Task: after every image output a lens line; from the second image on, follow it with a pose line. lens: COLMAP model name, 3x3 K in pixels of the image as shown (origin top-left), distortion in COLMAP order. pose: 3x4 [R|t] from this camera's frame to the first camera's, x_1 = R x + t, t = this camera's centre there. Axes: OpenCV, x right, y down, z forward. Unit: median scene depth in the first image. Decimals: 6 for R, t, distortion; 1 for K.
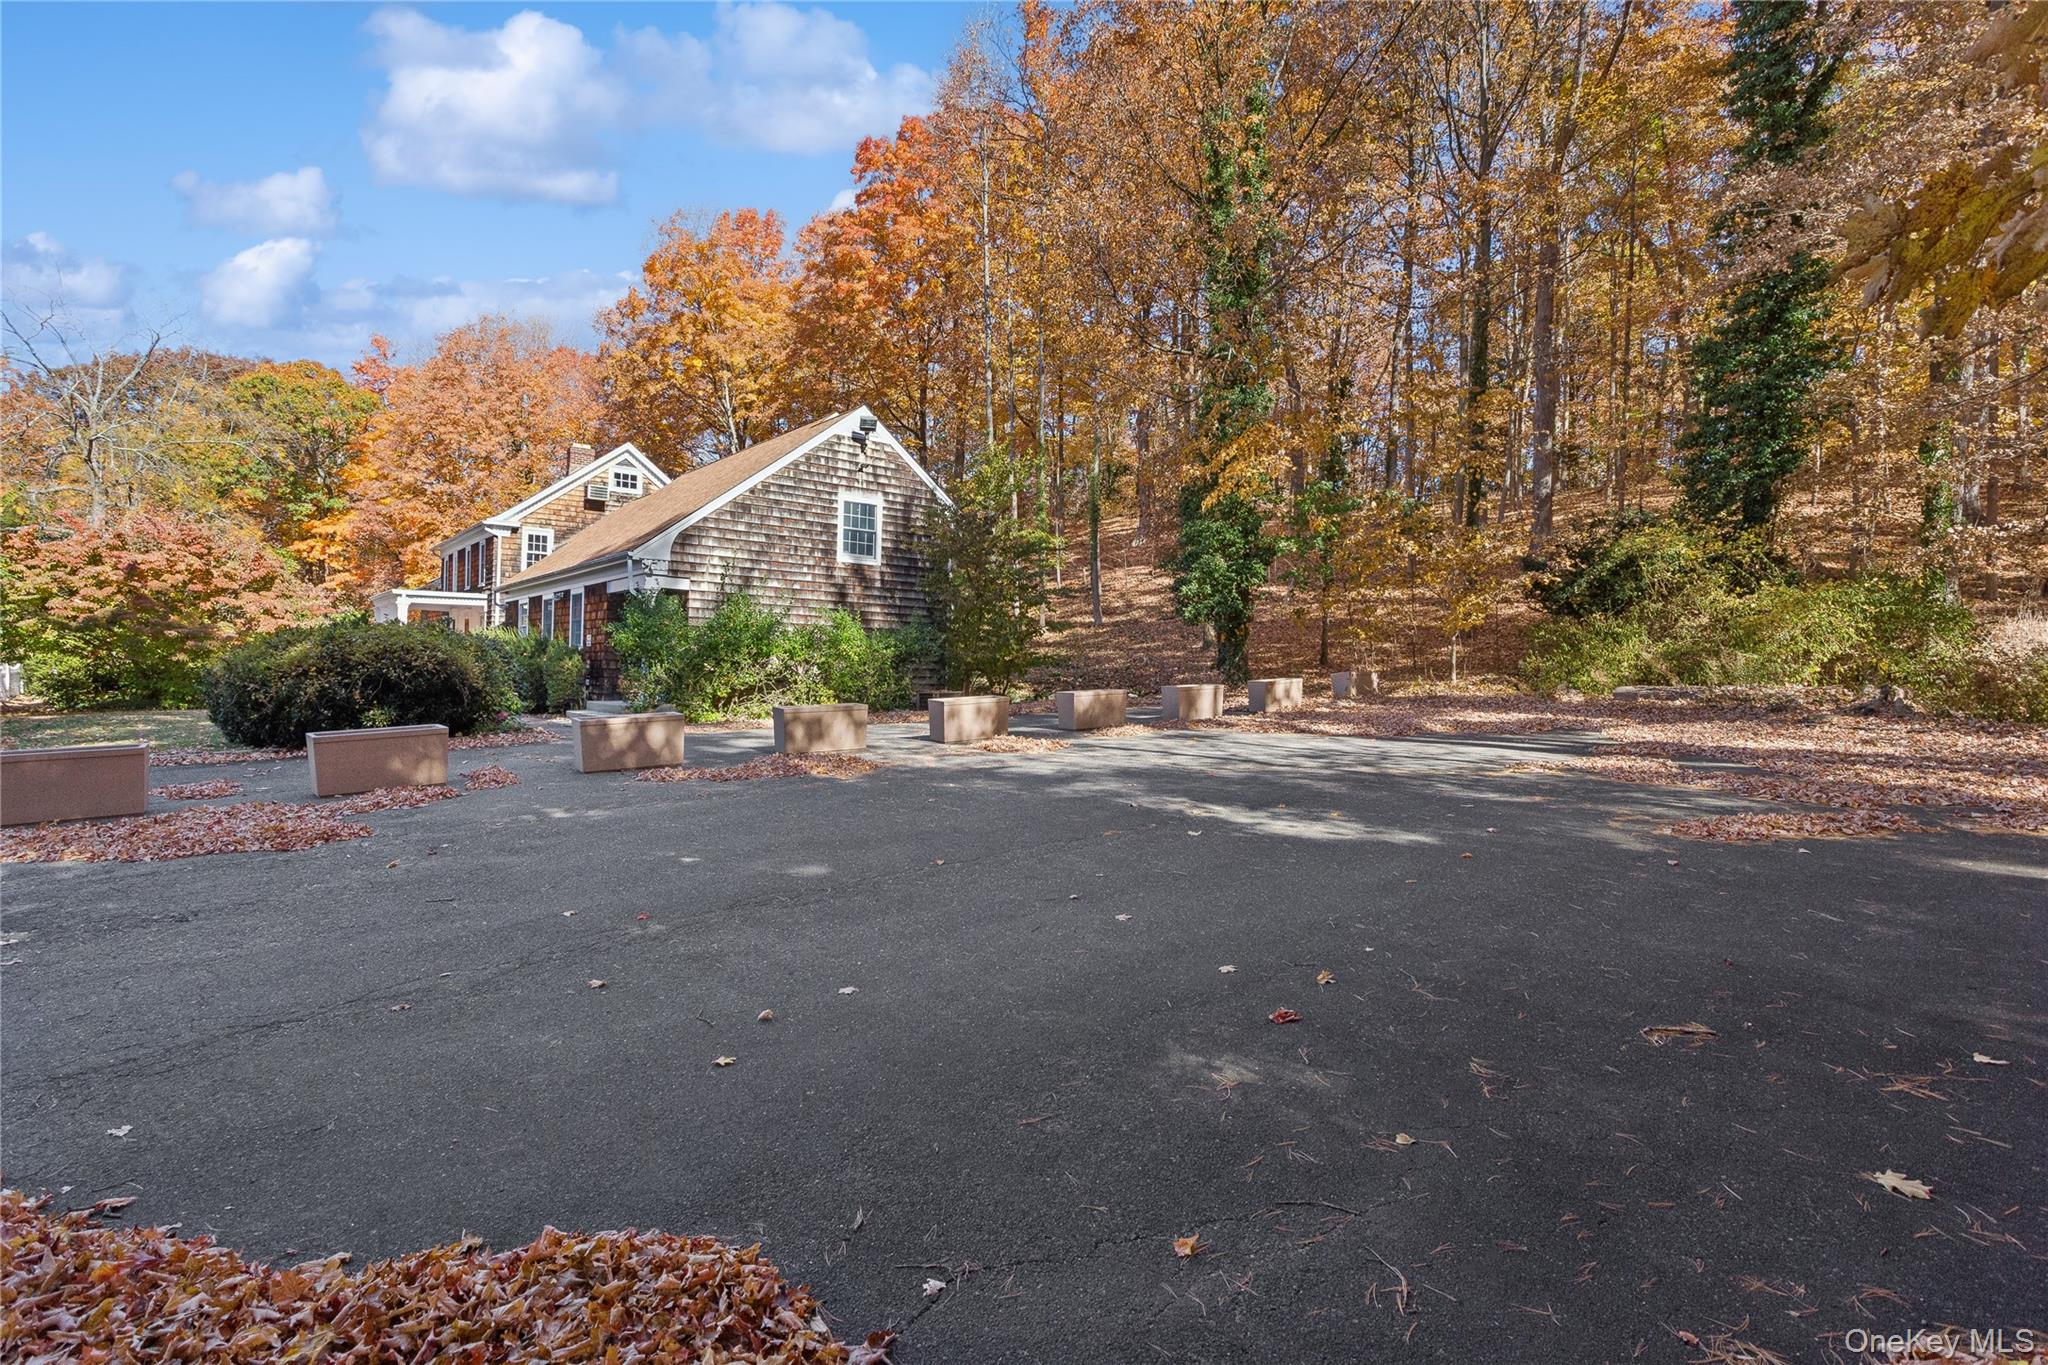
lens RADIAL K [[984.3, 0, 1016.9], [0, 984.3, 681.6], [0, 0, 1]] dist [-0.000333, 0.003408]
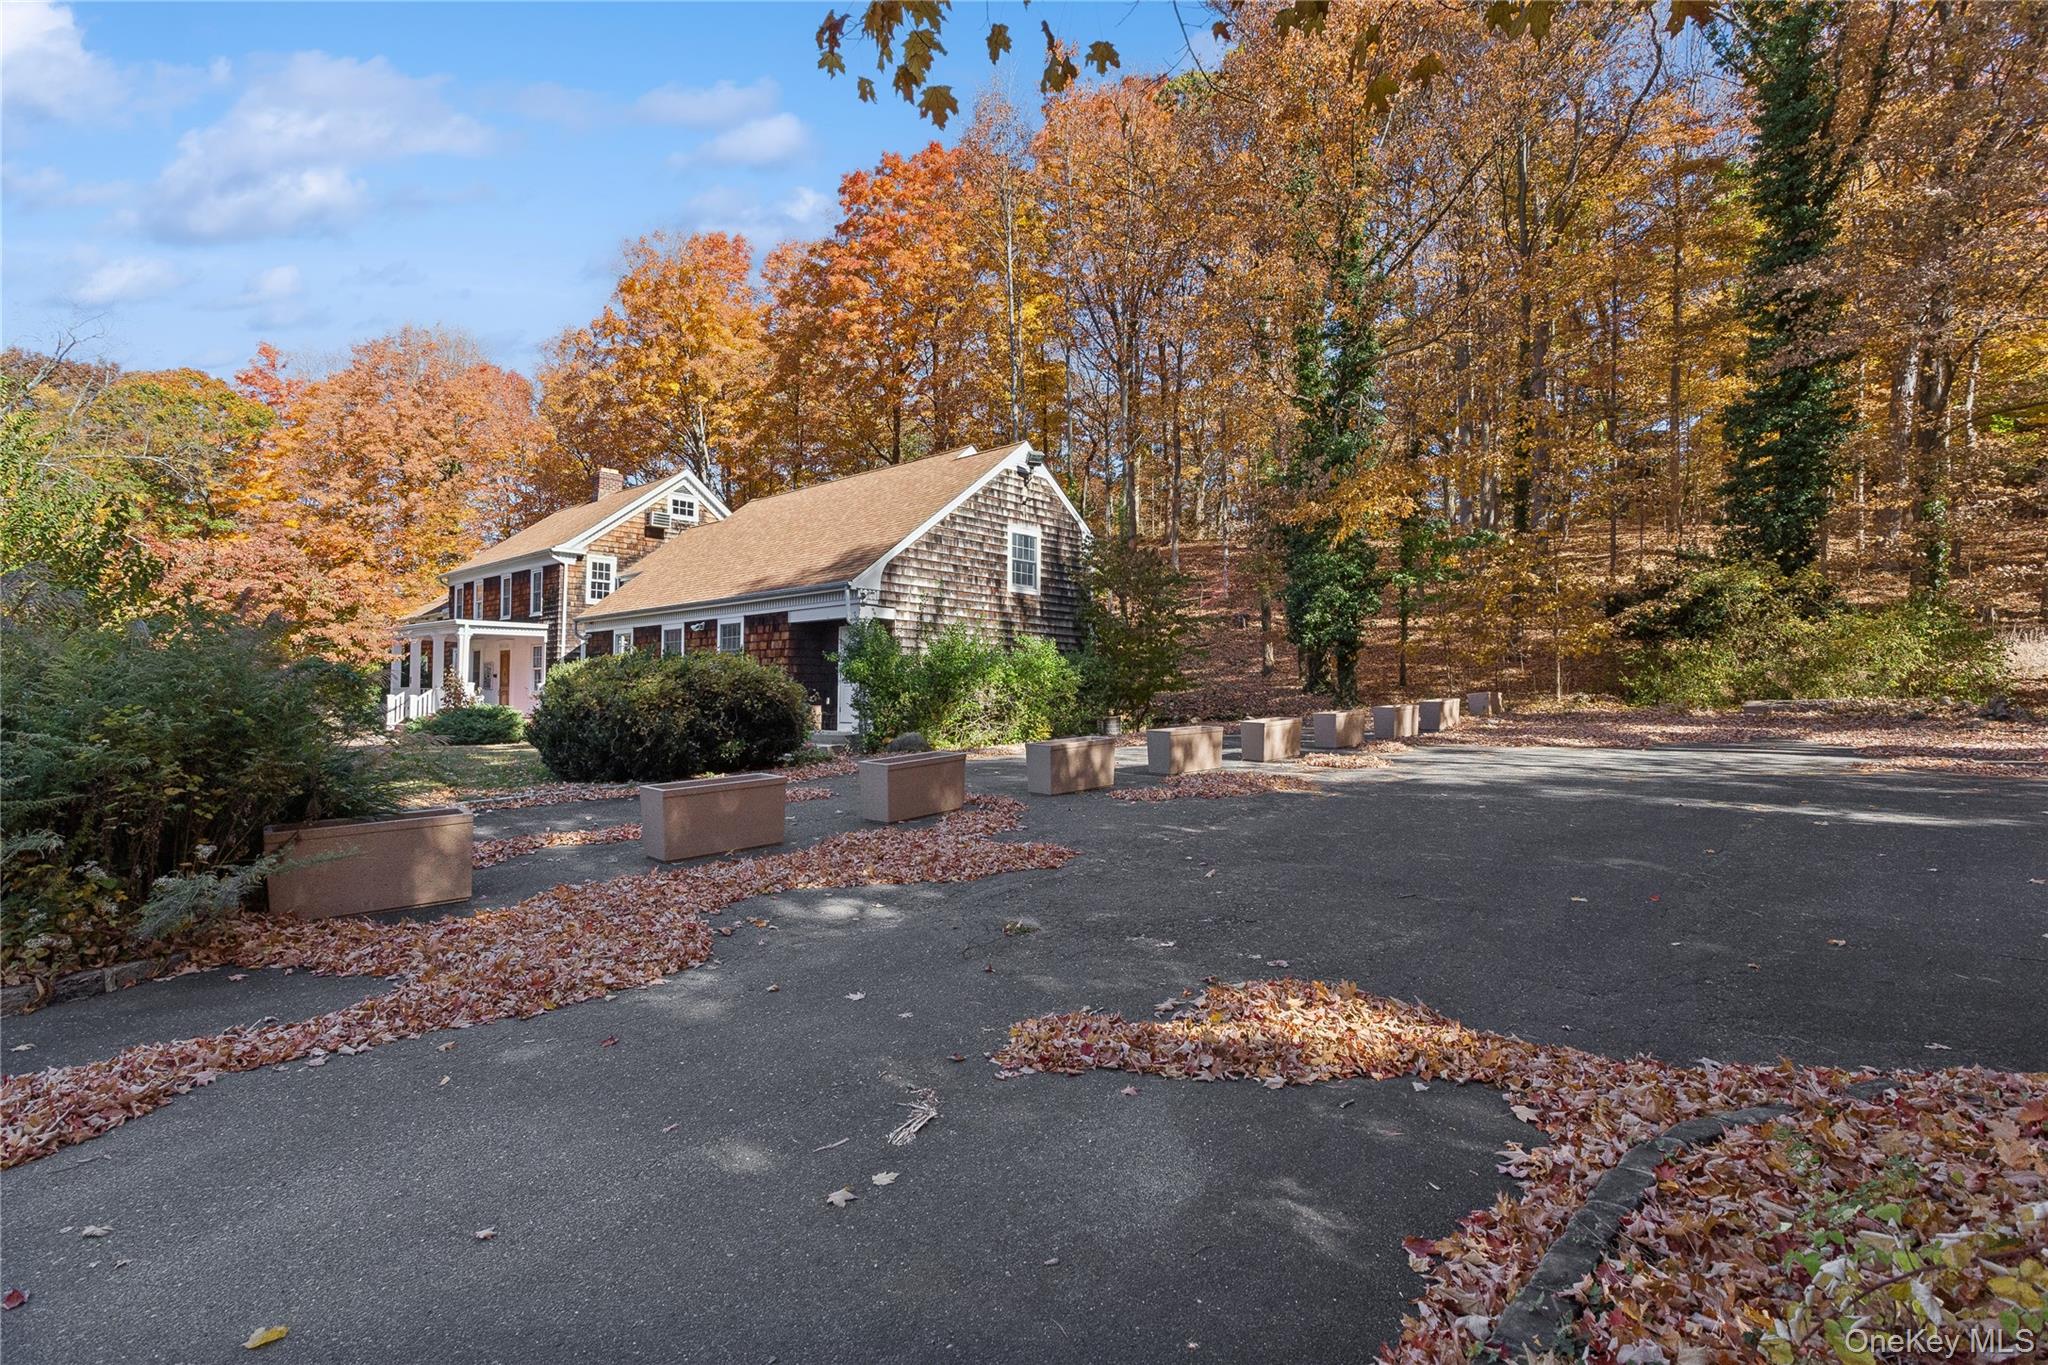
lens RADIAL K [[984.3, 0, 1035.7], [0, 984.3, 679.0], [0, 0, 1]] dist [-0.000333, 0.003408]
pose [[0.989017, -0.011381, 0.147366, -0.295977], [0.015925, 0.999432, -0.029690, 0.000139], [-0.146945, 0.031710, 0.988636, -0.015819]]
